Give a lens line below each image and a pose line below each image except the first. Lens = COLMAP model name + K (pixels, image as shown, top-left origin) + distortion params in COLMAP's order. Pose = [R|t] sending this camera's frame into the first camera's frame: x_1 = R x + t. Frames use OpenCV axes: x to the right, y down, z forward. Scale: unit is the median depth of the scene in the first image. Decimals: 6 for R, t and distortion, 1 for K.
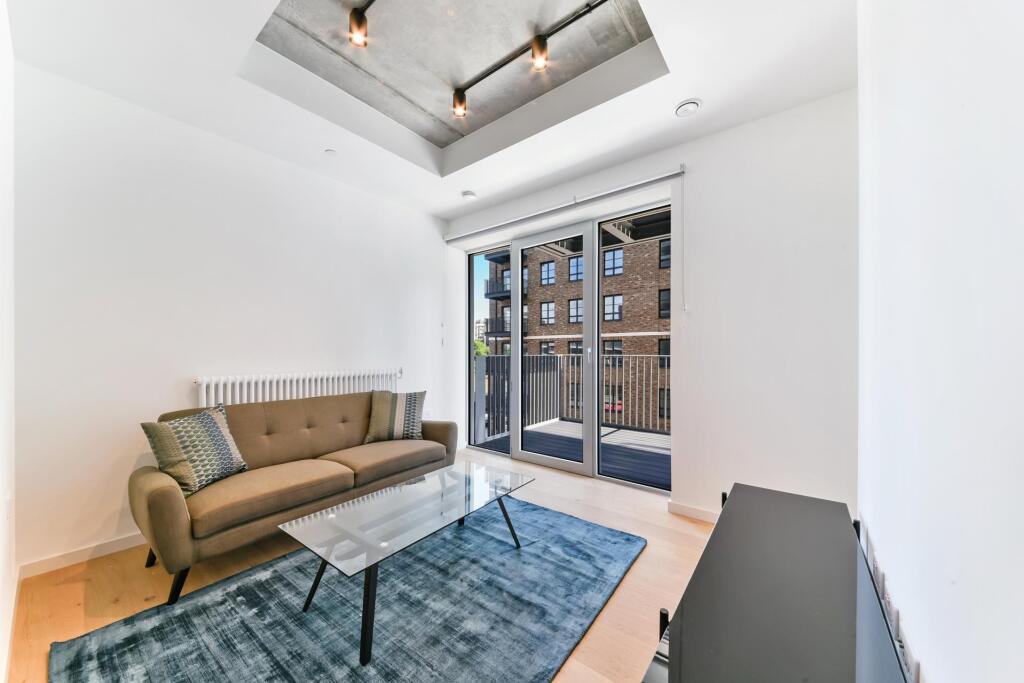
lens RADIAL K [[369.6, 0, 495.2], [0, 369.6, 345.1], [0, 0, 1]] dist [-0.000836, -0.000154]
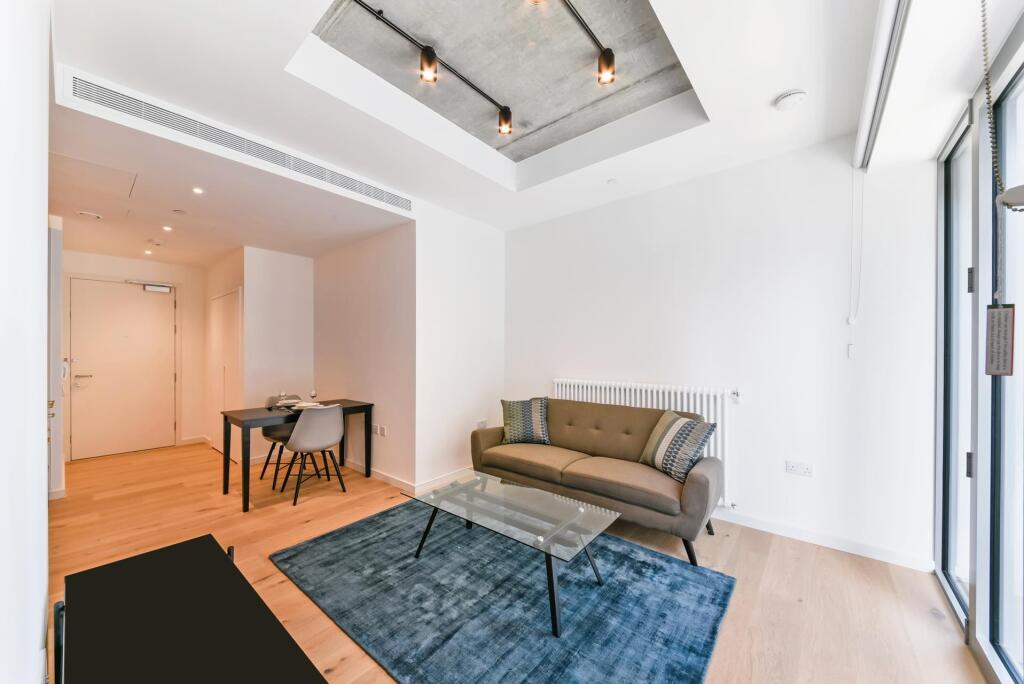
lens RADIAL K [[369.6, 0, 495.2], [0, 369.6, 345.6], [0, 0, 1]] dist [-0.000836, -0.000154]
pose [[-0.009157, -0.000727, -0.999958, 0.690292], [-0.000792, 0.999999, -0.000720, -0.038410], [0.999958, 0.000785, -0.009158, 0.734134]]
